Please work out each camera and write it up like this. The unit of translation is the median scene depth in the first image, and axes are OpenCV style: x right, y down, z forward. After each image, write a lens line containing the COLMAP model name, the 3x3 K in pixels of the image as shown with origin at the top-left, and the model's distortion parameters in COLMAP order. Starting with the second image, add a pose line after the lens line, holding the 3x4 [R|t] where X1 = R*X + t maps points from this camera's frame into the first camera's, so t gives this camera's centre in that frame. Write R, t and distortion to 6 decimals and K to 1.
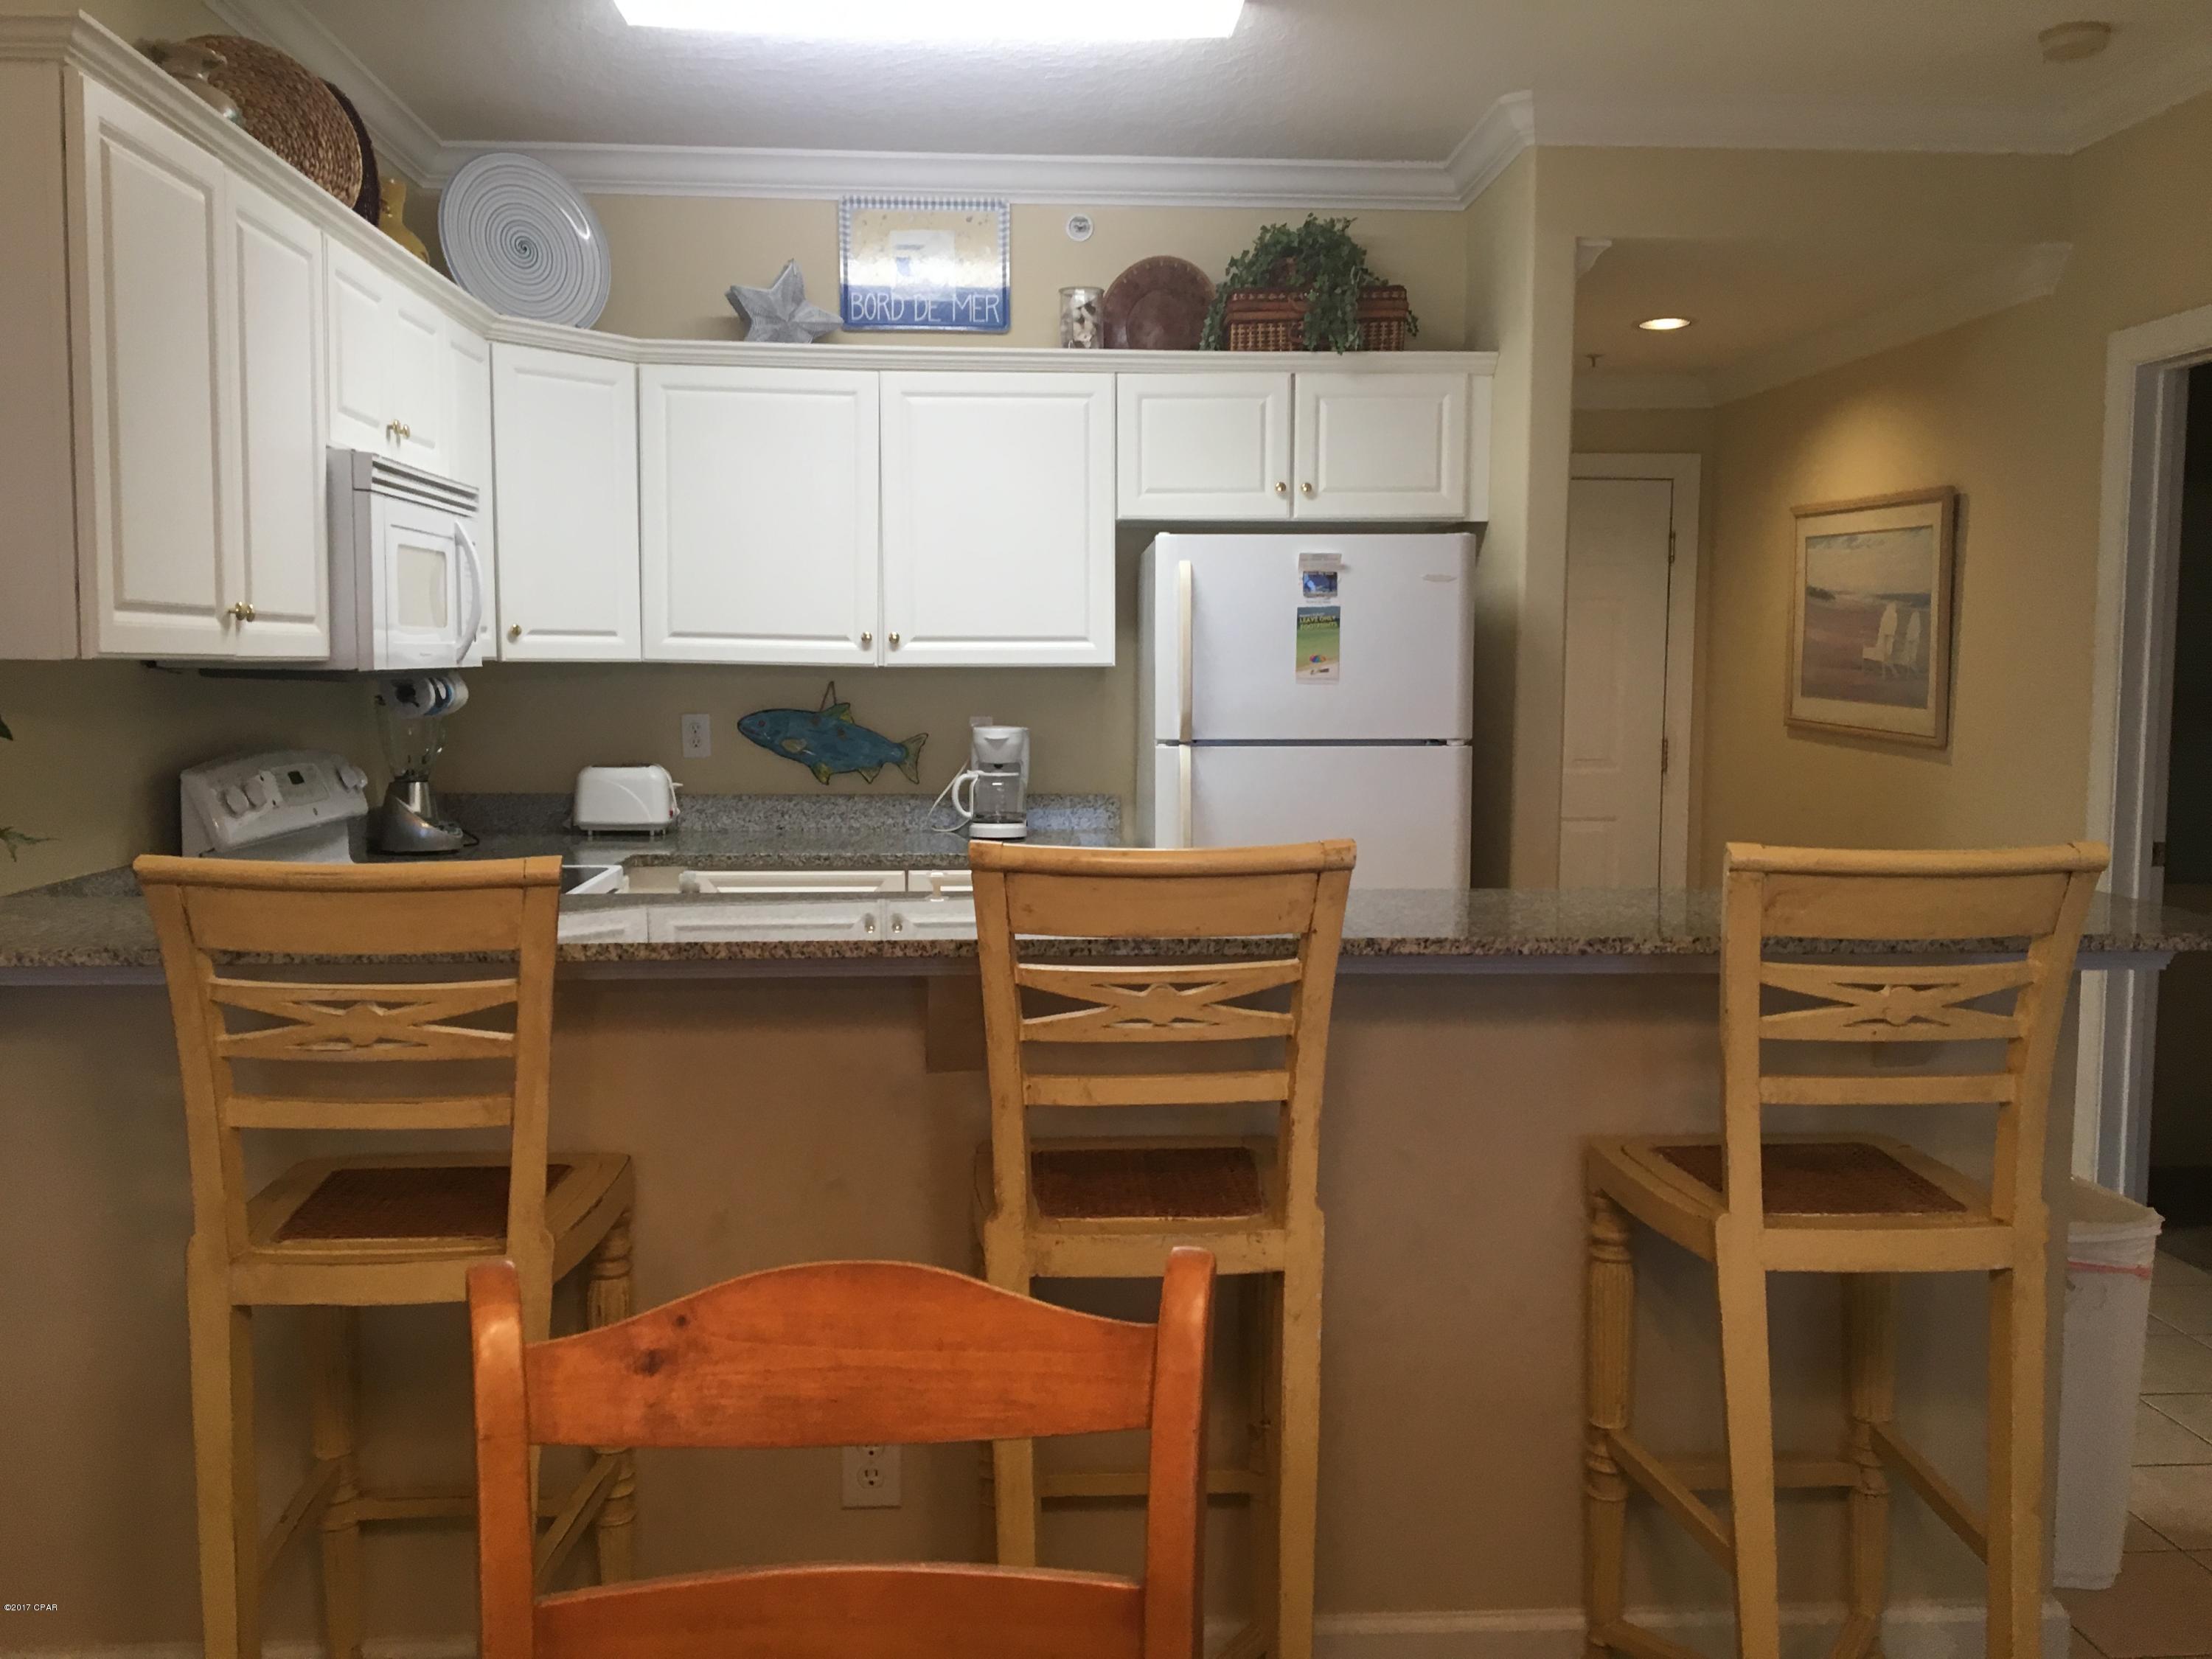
lens RADIAL K [[1858.0, 0, 1092.6], [0, 1858.0, 827.6], [0, 0, 1]] dist [0.092056, -0.137150]
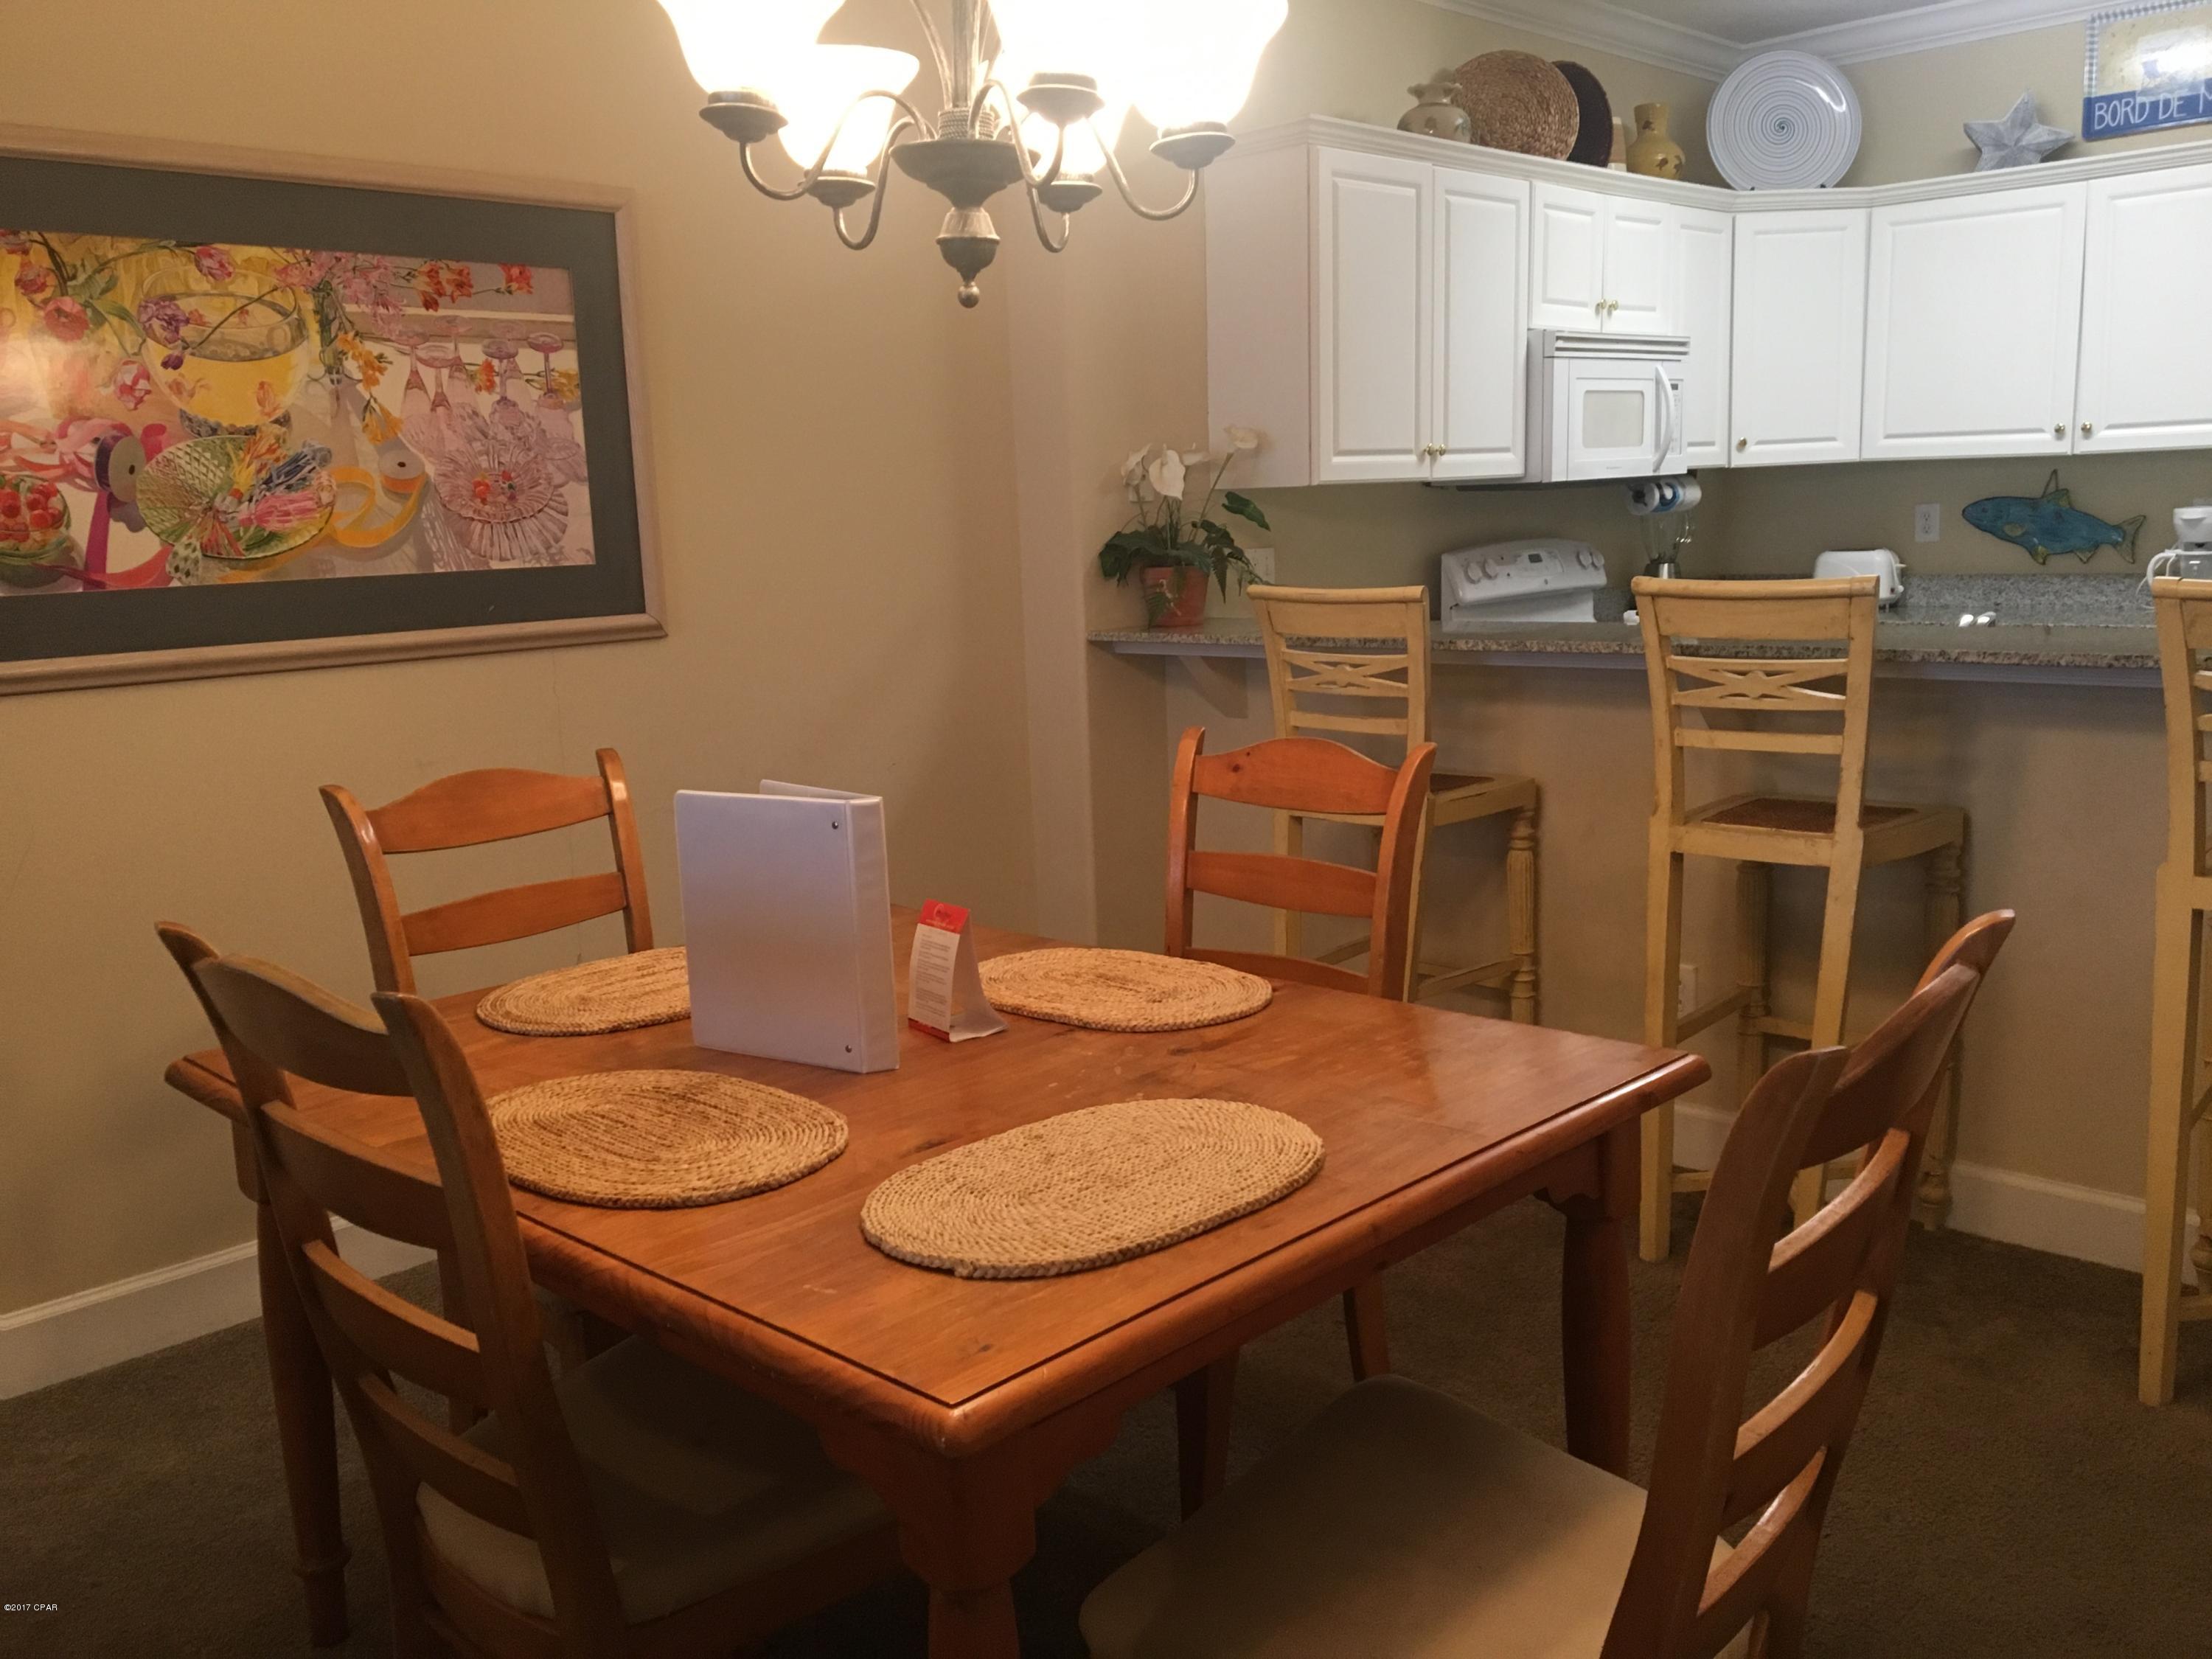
lens RADIAL K [[1858.0, 0, 1092.6], [0, 1858.0, 827.6], [0, 0, 1]] dist [0.092056, -0.137150]
pose [[0.671176, 0.096938, -0.734933, 0.346454], [-0.022186, 0.993596, 0.110795, 0.022199], [0.740966, -0.058057, 0.669028, -0.189685]]
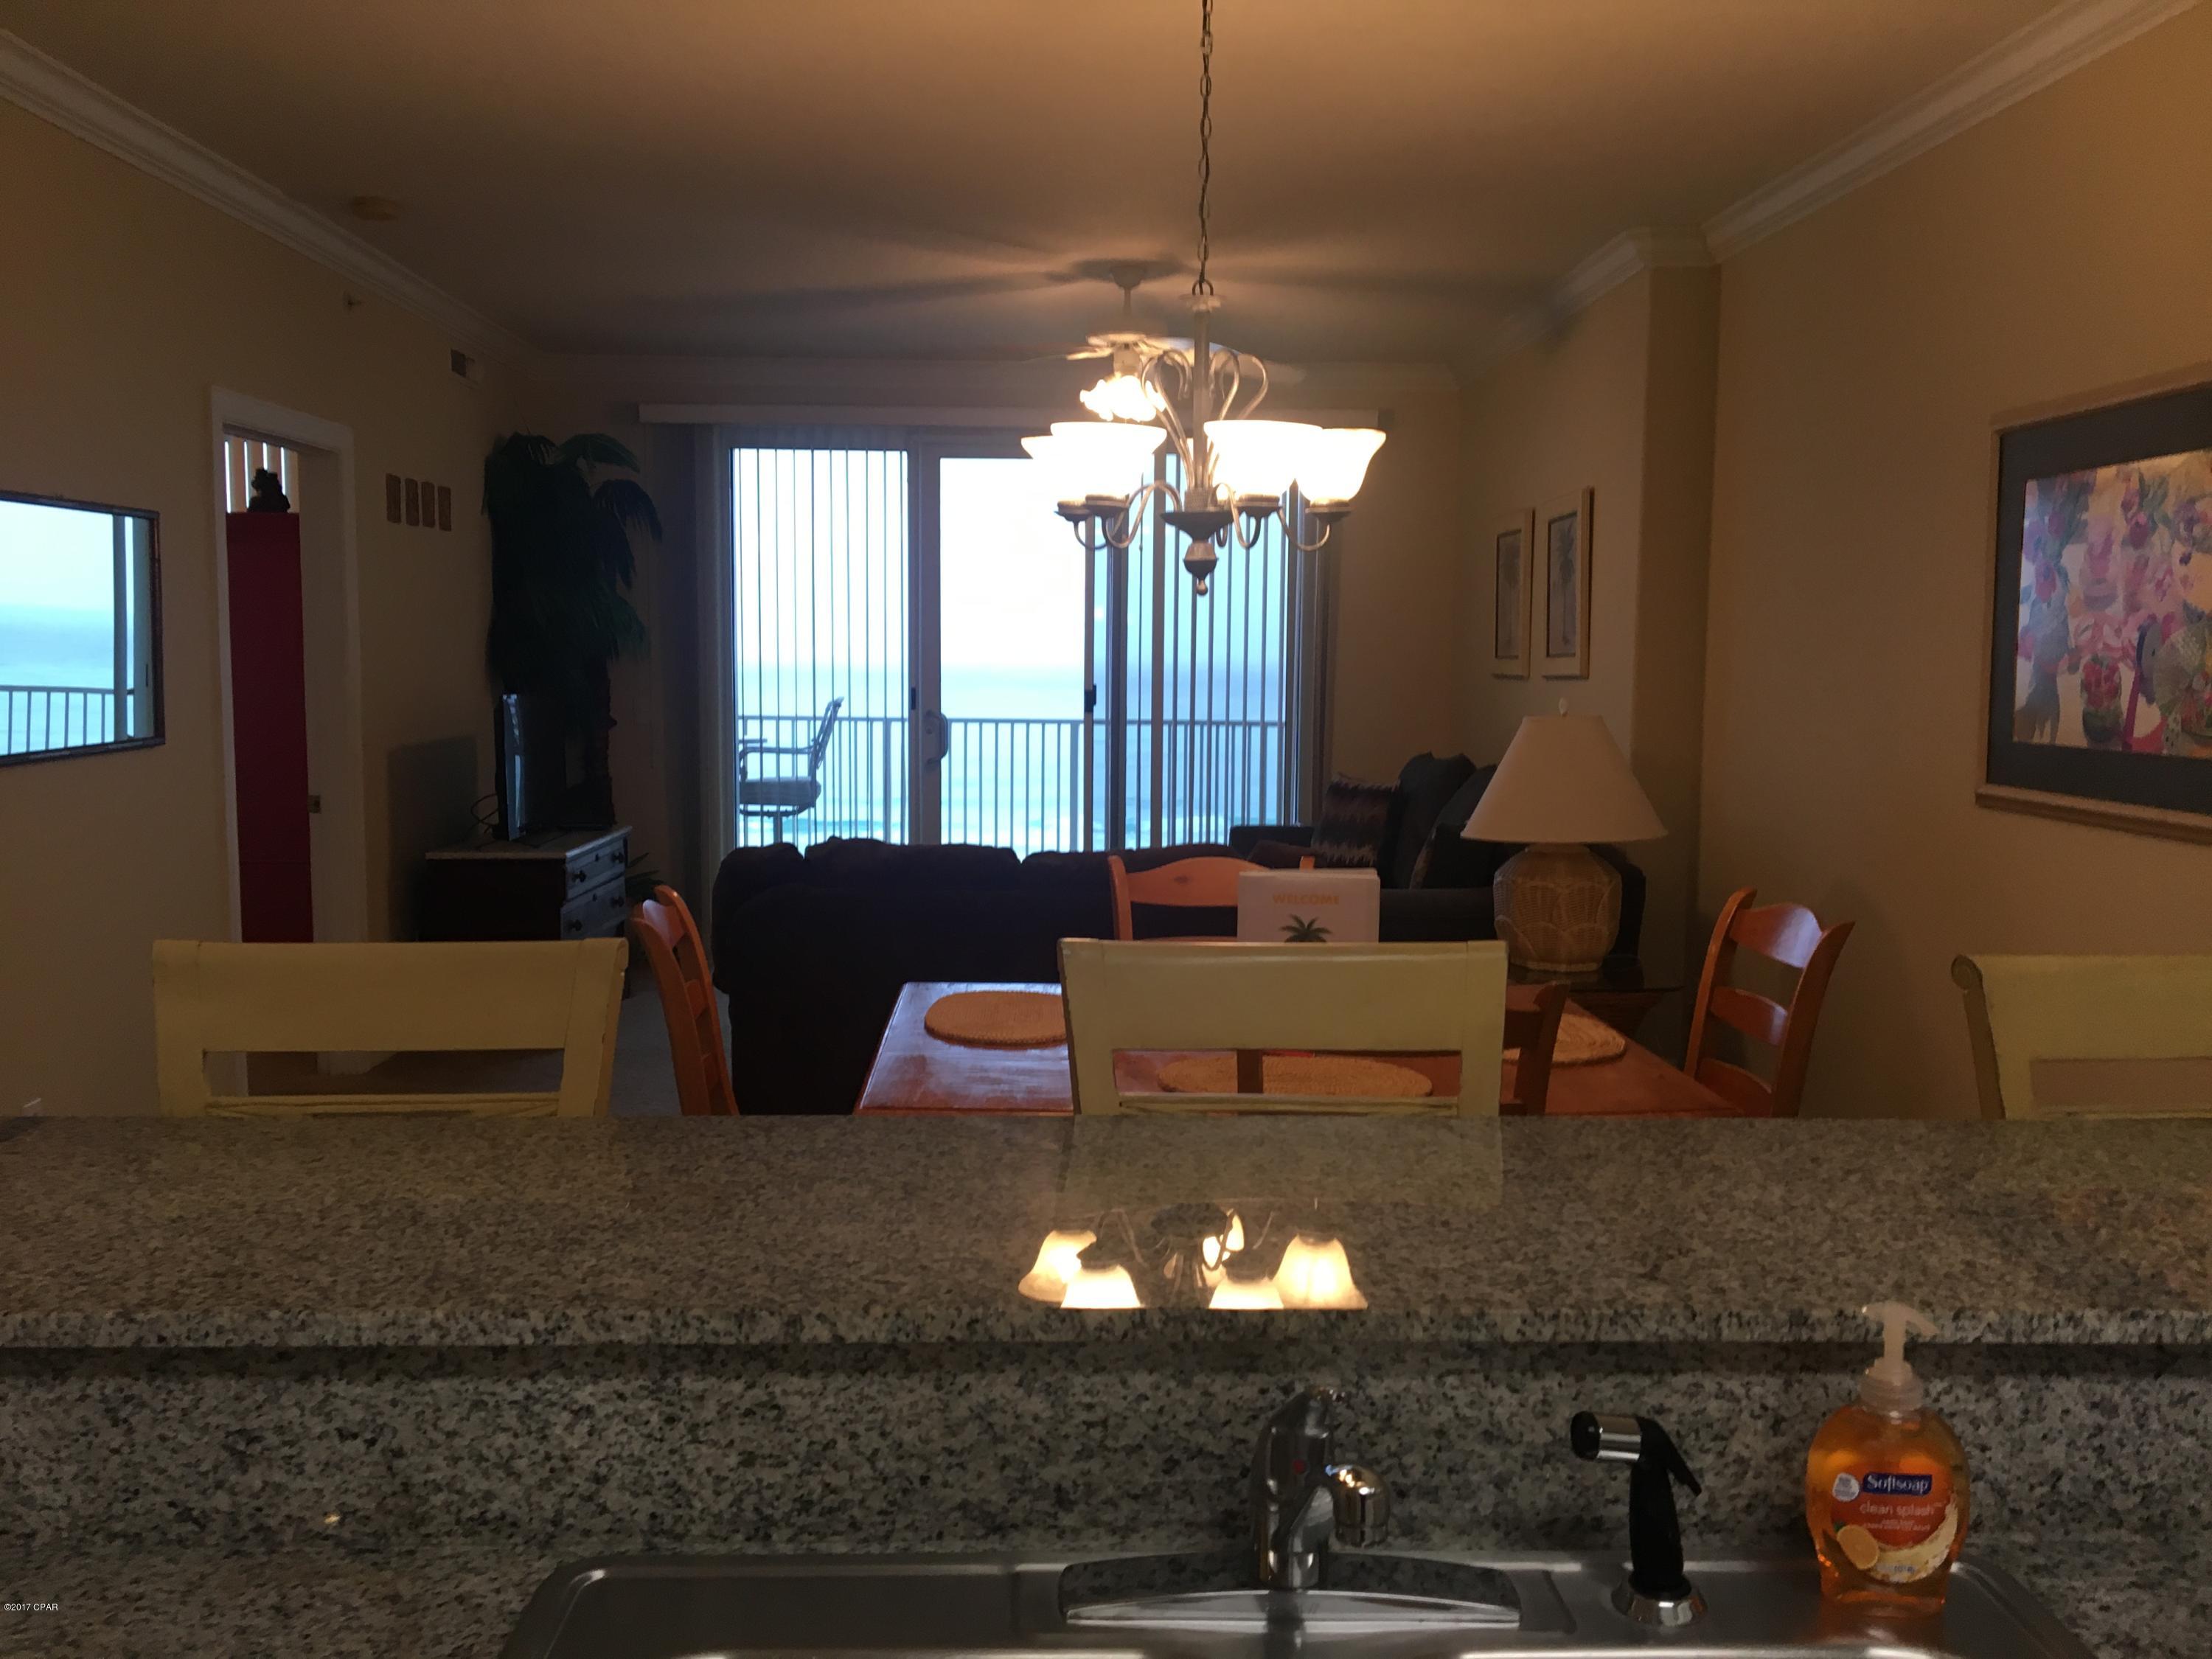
lens RADIAL K [[1858.0, 0, 1092.6], [0, 1858.0, 827.6], [0, 0, 1]] dist [0.092056, -0.137150]
pose [[-0.999540, -0.013731, 0.027044, 0.044999], [-0.008686, 0.983899, 0.178513, -0.081413], [-0.029060, 0.178196, -0.983566, 0.760273]]
